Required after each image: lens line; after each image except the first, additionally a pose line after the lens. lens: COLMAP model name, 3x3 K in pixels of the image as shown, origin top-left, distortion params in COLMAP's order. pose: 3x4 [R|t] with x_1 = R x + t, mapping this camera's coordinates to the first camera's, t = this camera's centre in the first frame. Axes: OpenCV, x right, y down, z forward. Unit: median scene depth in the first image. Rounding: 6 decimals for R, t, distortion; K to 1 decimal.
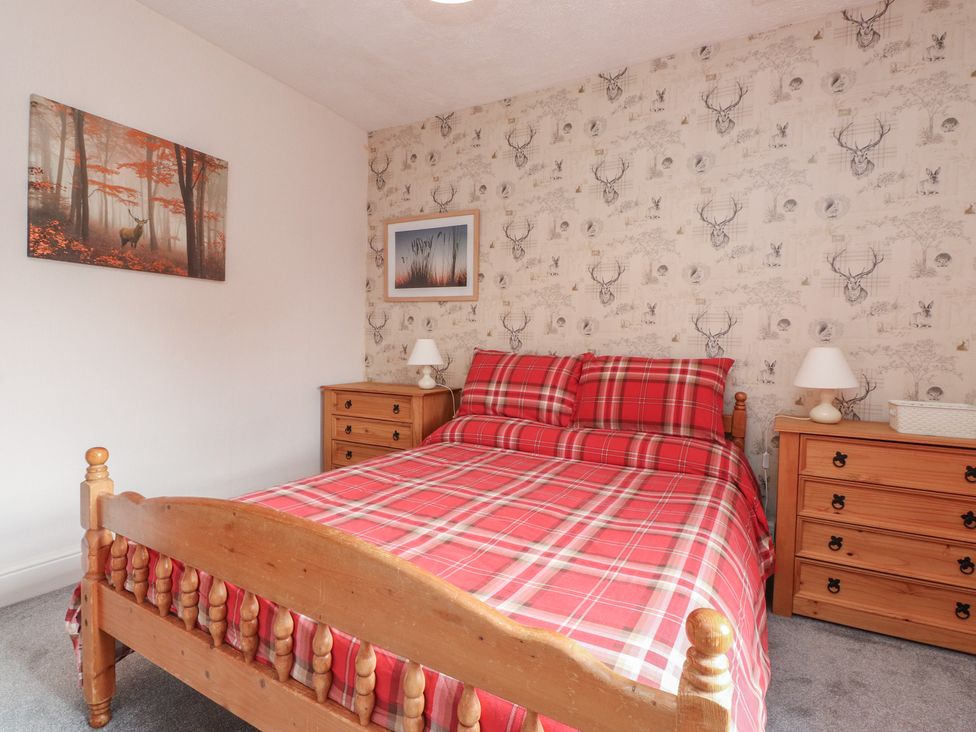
lens RADIAL K [[507.4, 0, 487.1], [0, 507.4, 360.5], [0, 0, 1]] dist [0.000087, -0.015046]
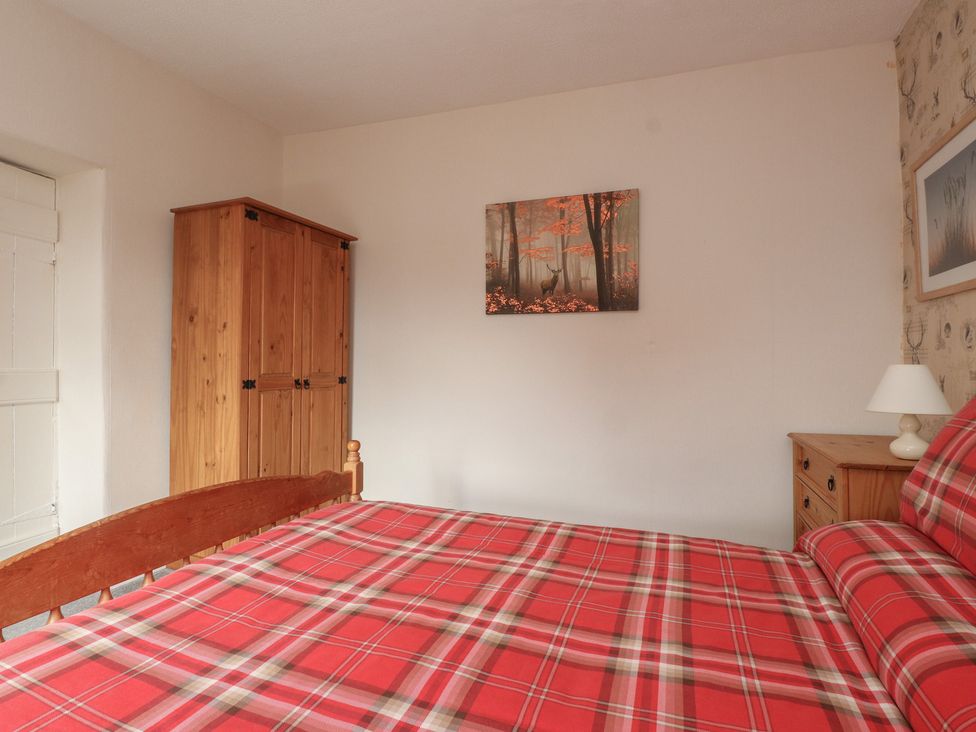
lens RADIAL K [[507.4, 0, 487.1], [0, 507.4, 360.5], [0, 0, 1]] dist [0.000087, -0.015046]
pose [[0.142552, -0.028872, -0.989366, 0.472262], [-0.034084, 0.998838, -0.034060, -0.018560], [0.989200, 0.038577, 0.141402, 0.674767]]
